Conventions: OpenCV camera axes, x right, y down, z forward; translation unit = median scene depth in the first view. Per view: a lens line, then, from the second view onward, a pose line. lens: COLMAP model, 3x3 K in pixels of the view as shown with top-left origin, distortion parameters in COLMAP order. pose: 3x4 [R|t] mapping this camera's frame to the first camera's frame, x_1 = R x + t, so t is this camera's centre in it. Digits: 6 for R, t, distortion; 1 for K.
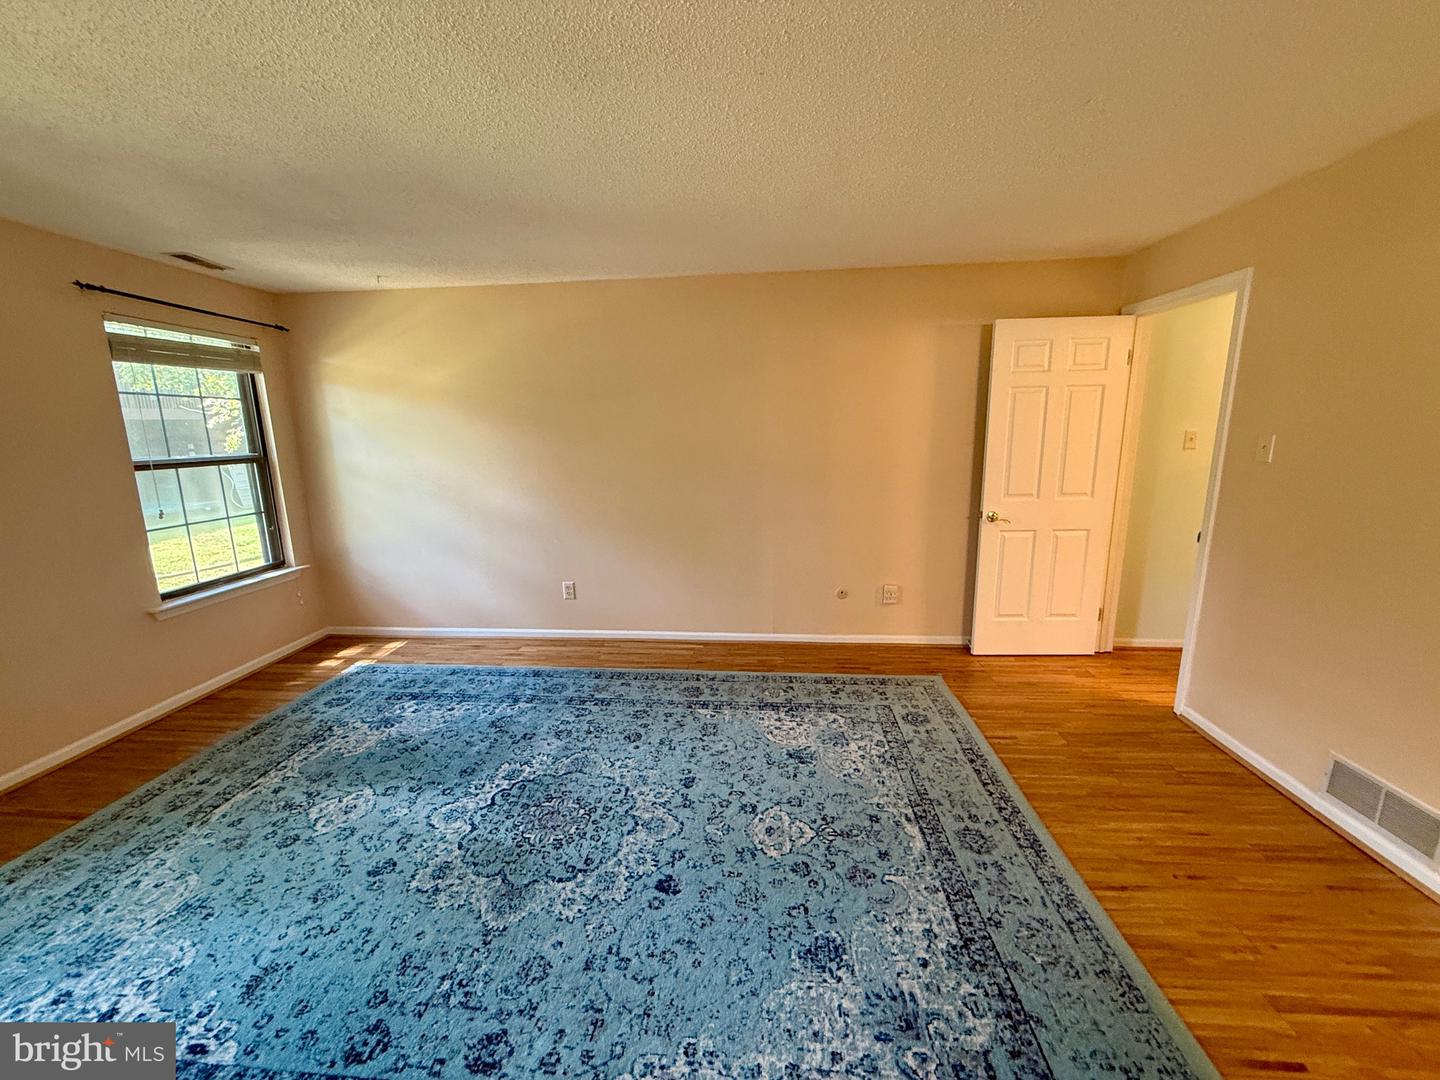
lens RADIAL K [[578.1, 0, 715.1], [0, 578.1, 536.5], [0, 0, 1]] dist [0.002944, 0.000322]
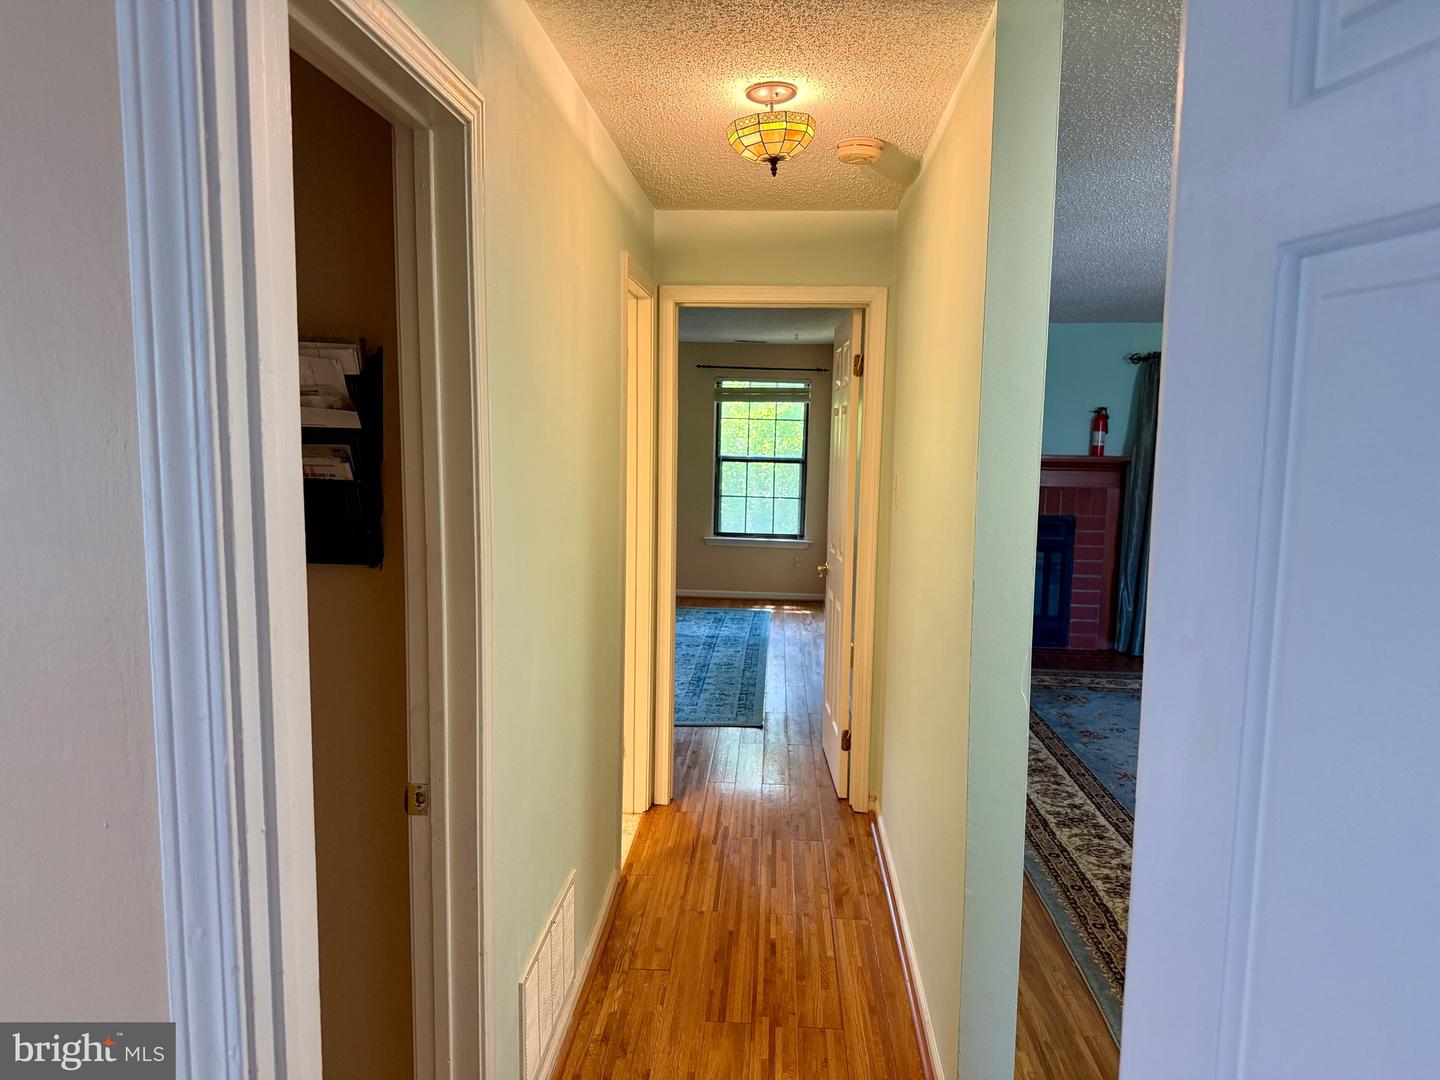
lens RADIAL K [[1023.7, 0, 720.0], [0, 1023.7, 540.0], [0, 0, 1]] dist [0.048493, -0.073056]
pose [[0.021345, 0.117298, -0.992867, 2.538104], [-0.209406, 0.971590, 0.110282, -0.262929], [0.977596, 0.205559, 0.045301, 1.059249]]
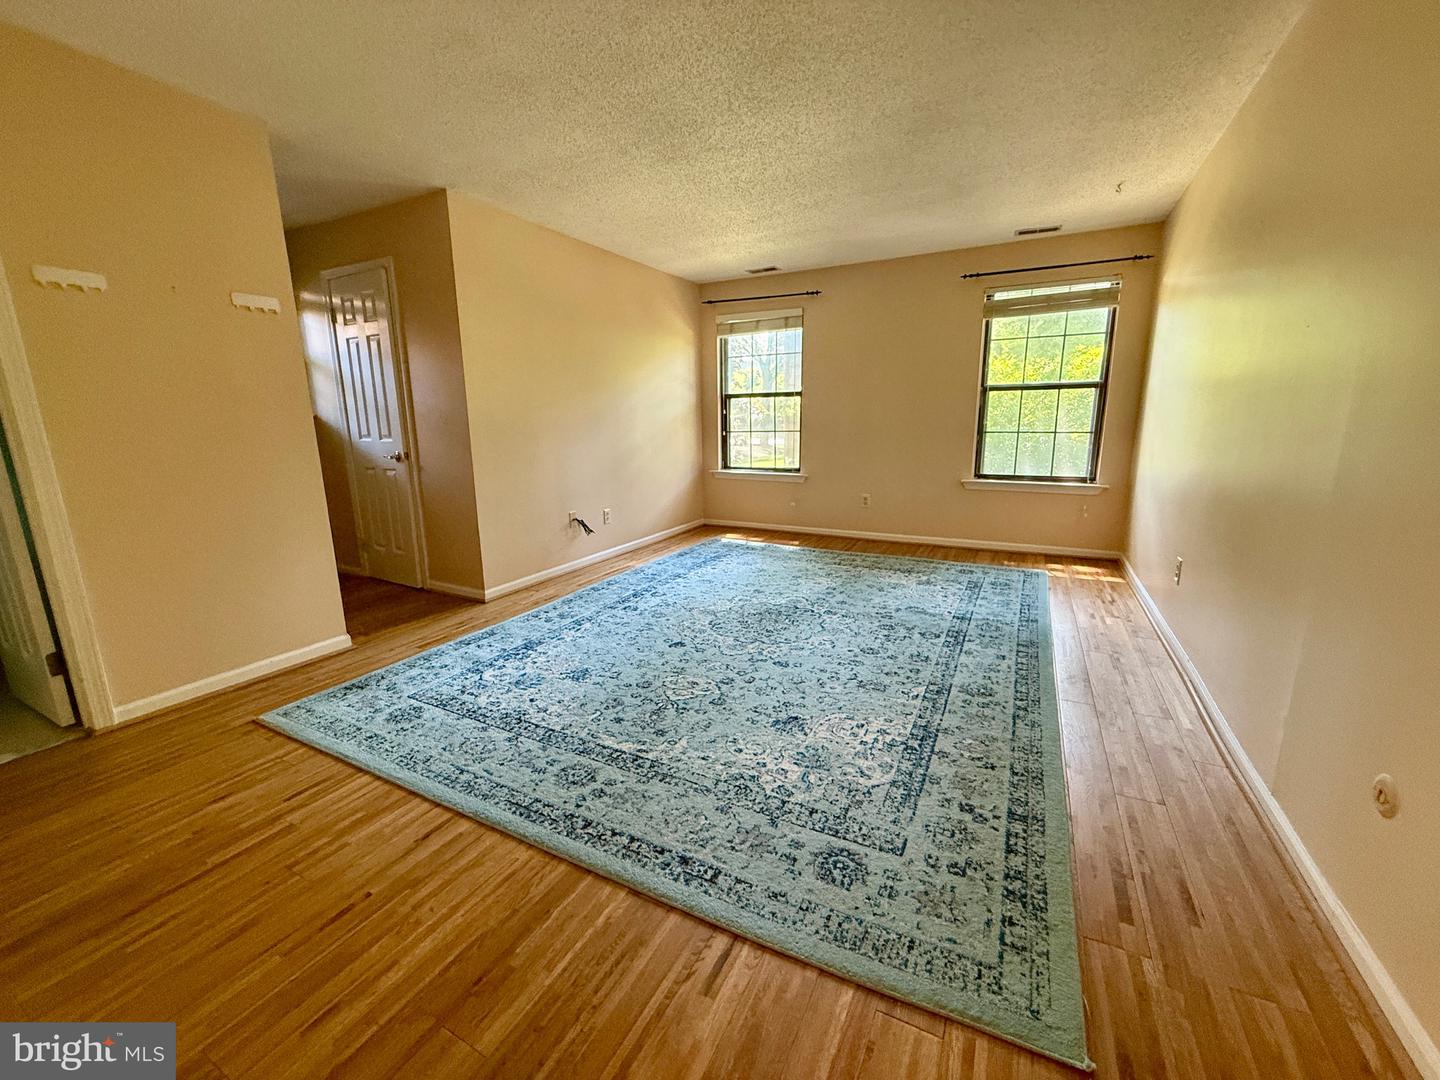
lens RADIAL K [[578.1, 0, 715.1], [0, 578.1, 536.5], [0, 0, 1]] dist [0.002944, 0.000322]
pose [[-0.397328, 0.203064, -0.894928, 0.874887], [-0.150480, 0.947592, 0.281823, -0.083622], [0.905255, 0.246645, -0.345948, 1.137959]]
